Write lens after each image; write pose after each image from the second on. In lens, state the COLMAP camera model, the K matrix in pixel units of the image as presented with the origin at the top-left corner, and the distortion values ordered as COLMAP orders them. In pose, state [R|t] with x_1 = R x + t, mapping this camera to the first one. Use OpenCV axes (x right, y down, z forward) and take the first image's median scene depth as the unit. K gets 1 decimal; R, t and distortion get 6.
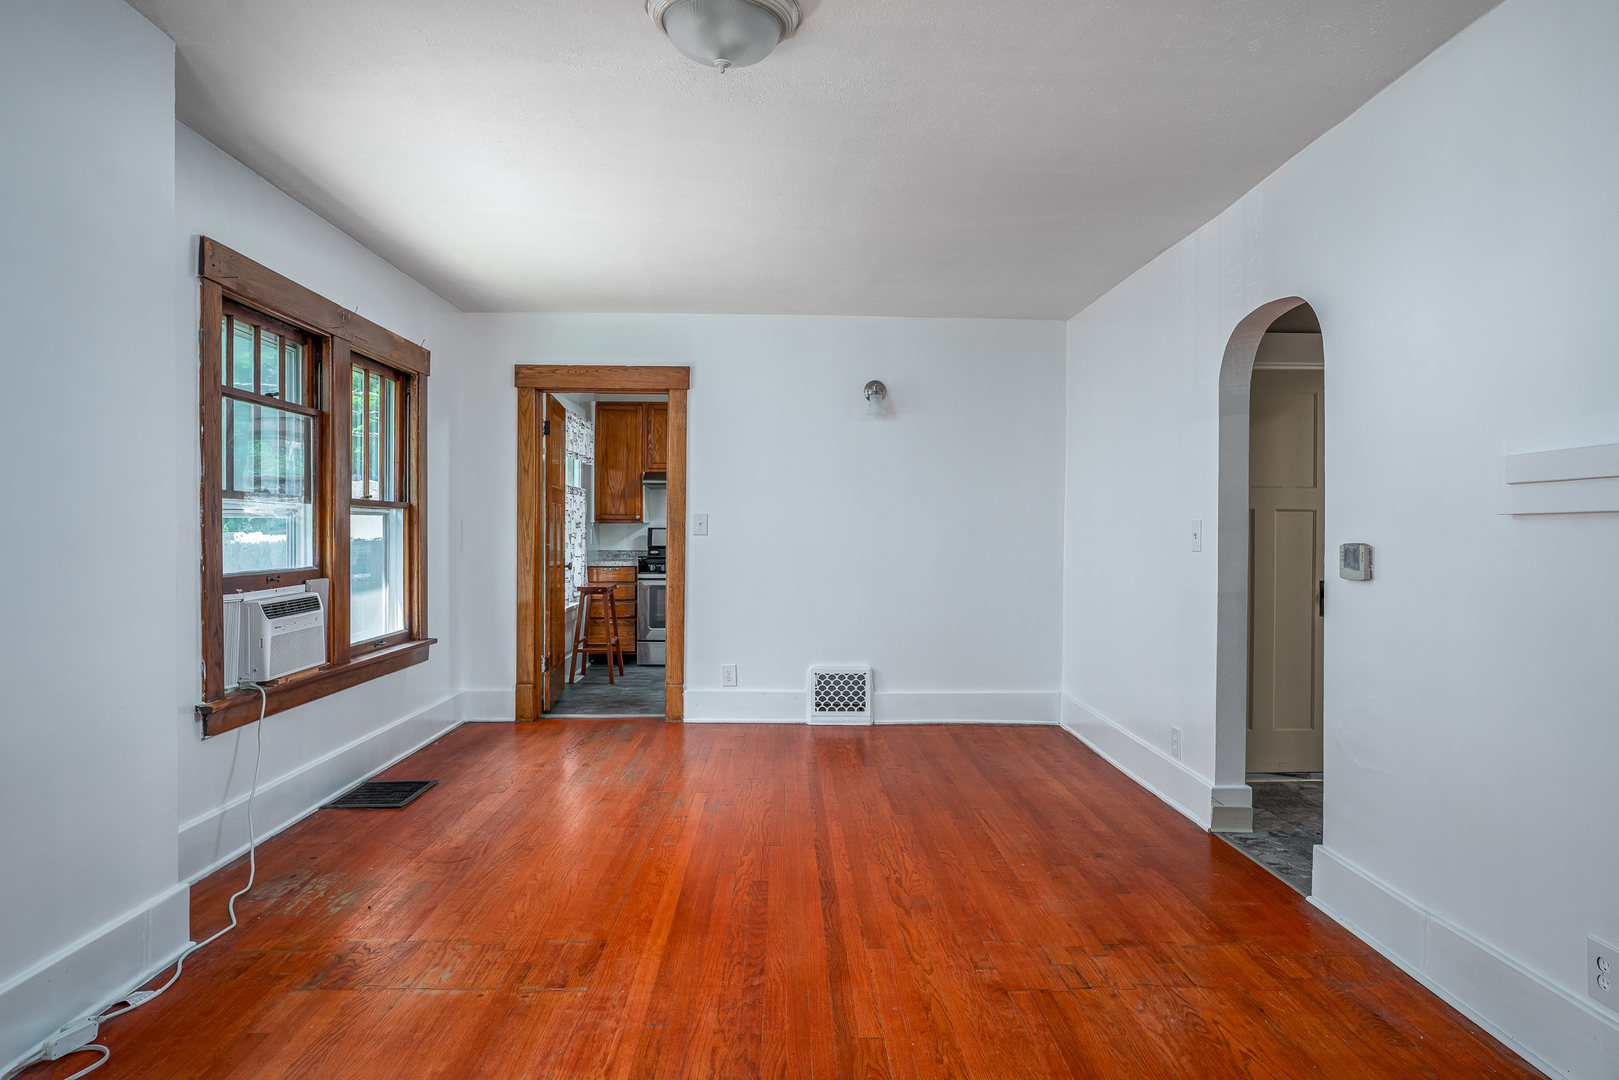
lens RADIAL K [[1023.2, 0, 809.5], [0, 1023.2, 540.0], [0, 0, 1]] dist [0.000204, -0.000147]
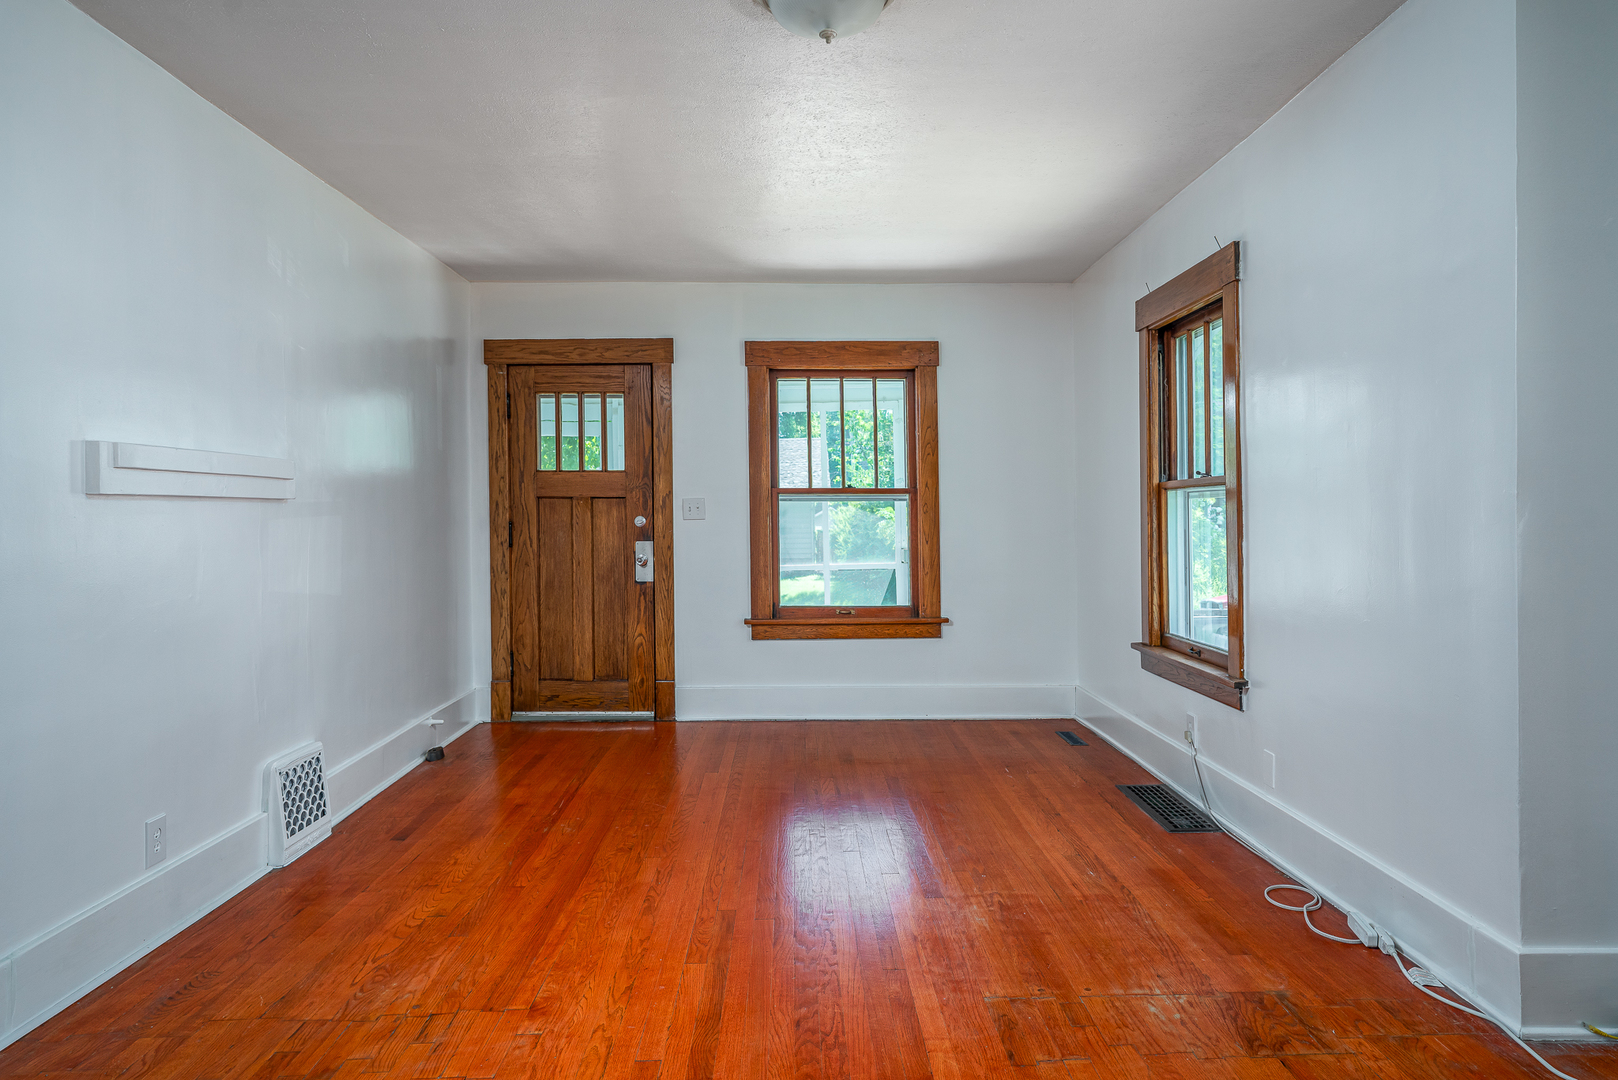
lens RADIAL K [[1081.0, 0, 809.0], [0, 1081.0, 540.0], [0, 0, 1]] dist [0.001451, 0.000520]
pose [[-0.999970, -0.003616, 0.006897, -0.062455], [-0.003399, 0.999504, 0.031293, -0.009750], [-0.007007, 0.031268, -0.999486, 1.951462]]
